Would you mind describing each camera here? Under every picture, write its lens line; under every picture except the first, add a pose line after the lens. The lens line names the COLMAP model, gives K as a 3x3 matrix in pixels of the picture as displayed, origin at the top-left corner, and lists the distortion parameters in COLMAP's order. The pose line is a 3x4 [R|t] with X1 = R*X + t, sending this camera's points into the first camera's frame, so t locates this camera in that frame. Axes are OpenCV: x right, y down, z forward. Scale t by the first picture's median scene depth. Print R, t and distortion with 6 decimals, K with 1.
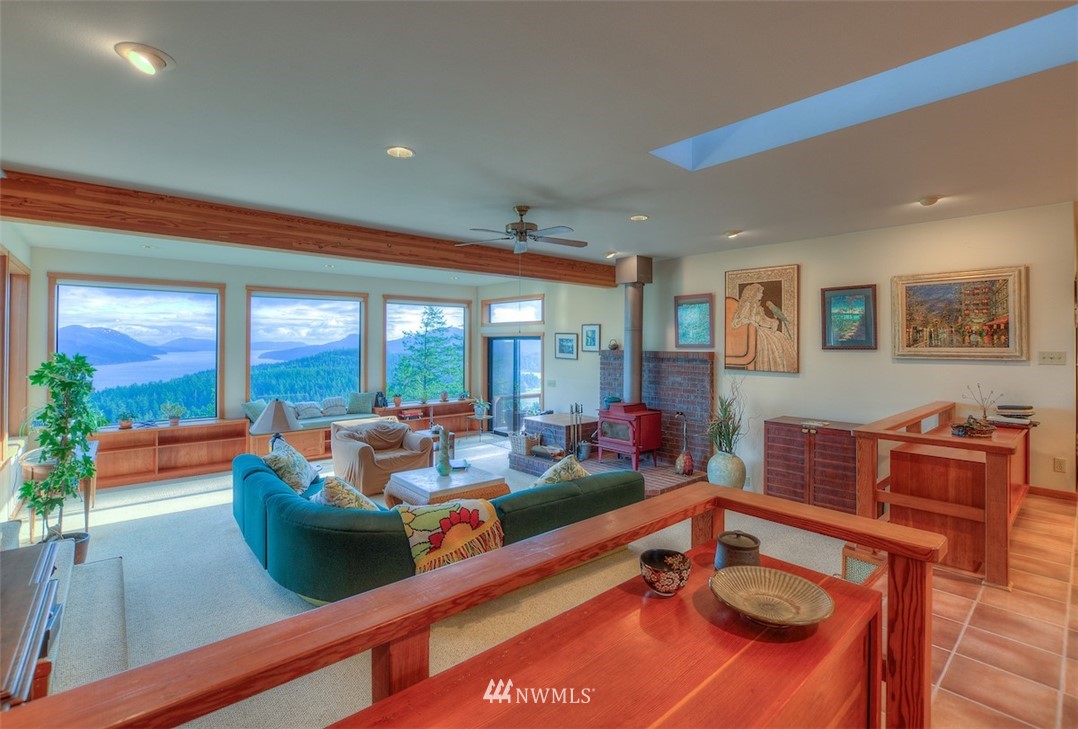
lens RADIAL K [[498.1, 0, 530.5], [0, 498.1, 343.6], [0, 0, 1]] dist [-0.014332, -0.000291]
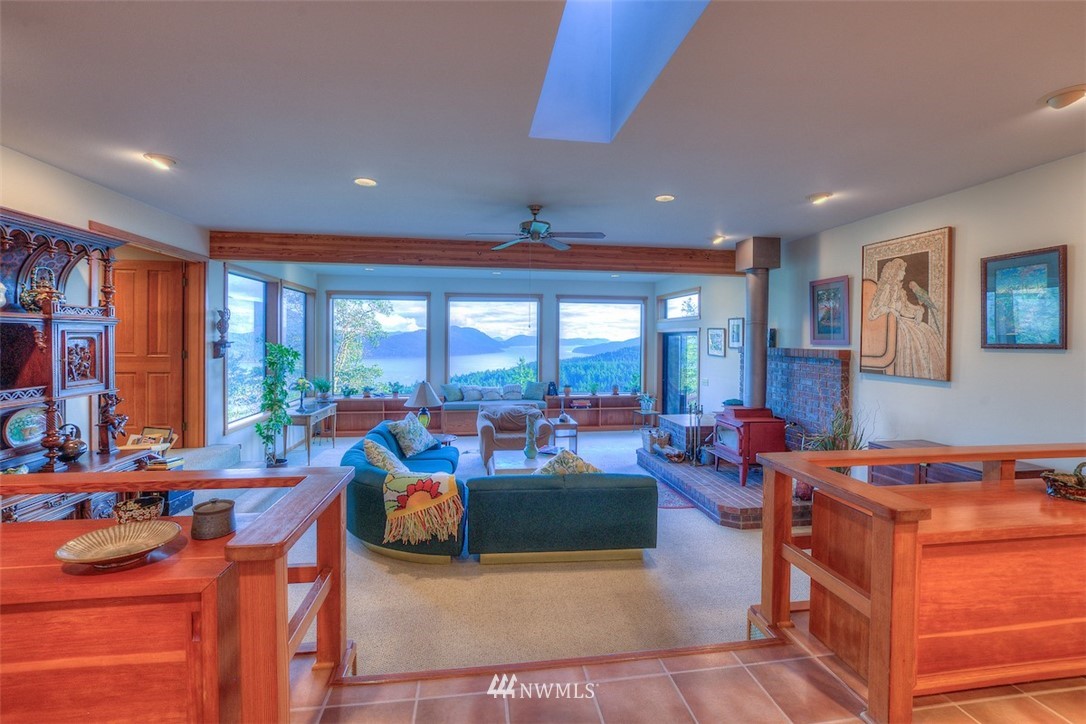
lens RADIAL K [[479.2, 0, 546.7], [0, 479.2, 347.1], [0, 0, 1]] dist [-0.017868, 0.000255]
pose [[0.845830, 0.012614, -0.533304, 0.375442], [-0.005291, 0.999870, 0.015257, 0.003088], [0.533427, -0.010083, 0.845786, 0.113925]]
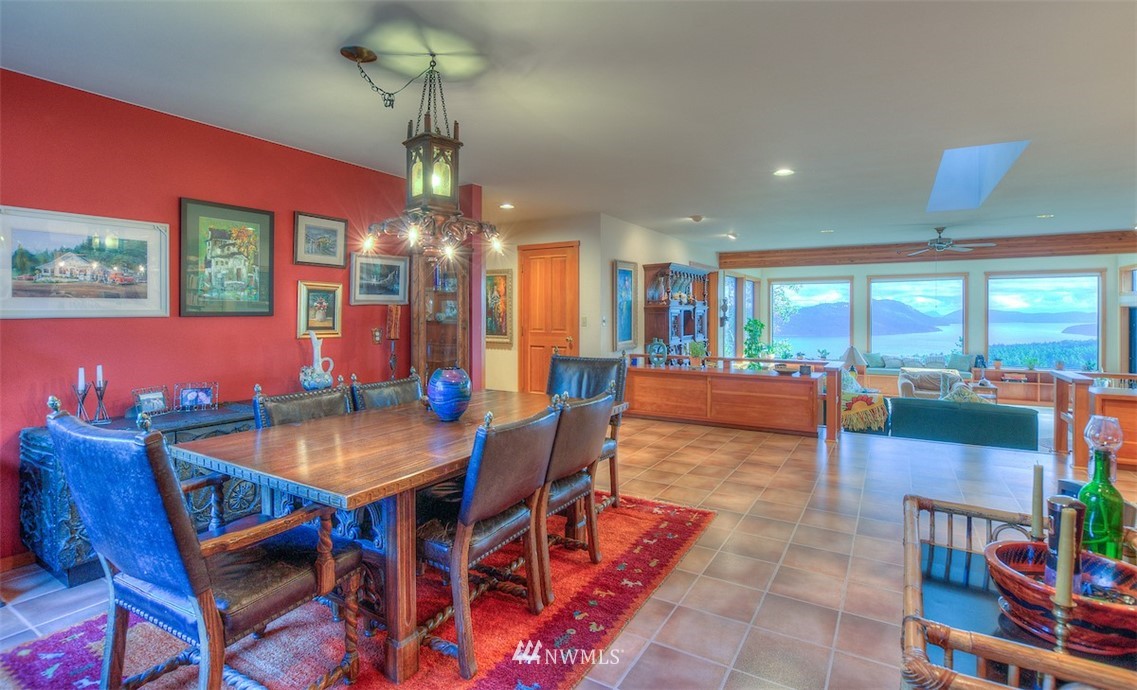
lens RADIAL K [[539.4, 0, 575.0], [0, 539.4, 314.2], [0, 0, 1]] dist [-0.009360, -0.000357]
pose [[0.315454, -0.001393, -0.948940, 0.861918], [0.000490, 0.999999, -0.001305, 0.002075], [0.948941, -0.000054, 0.315454, -0.447993]]
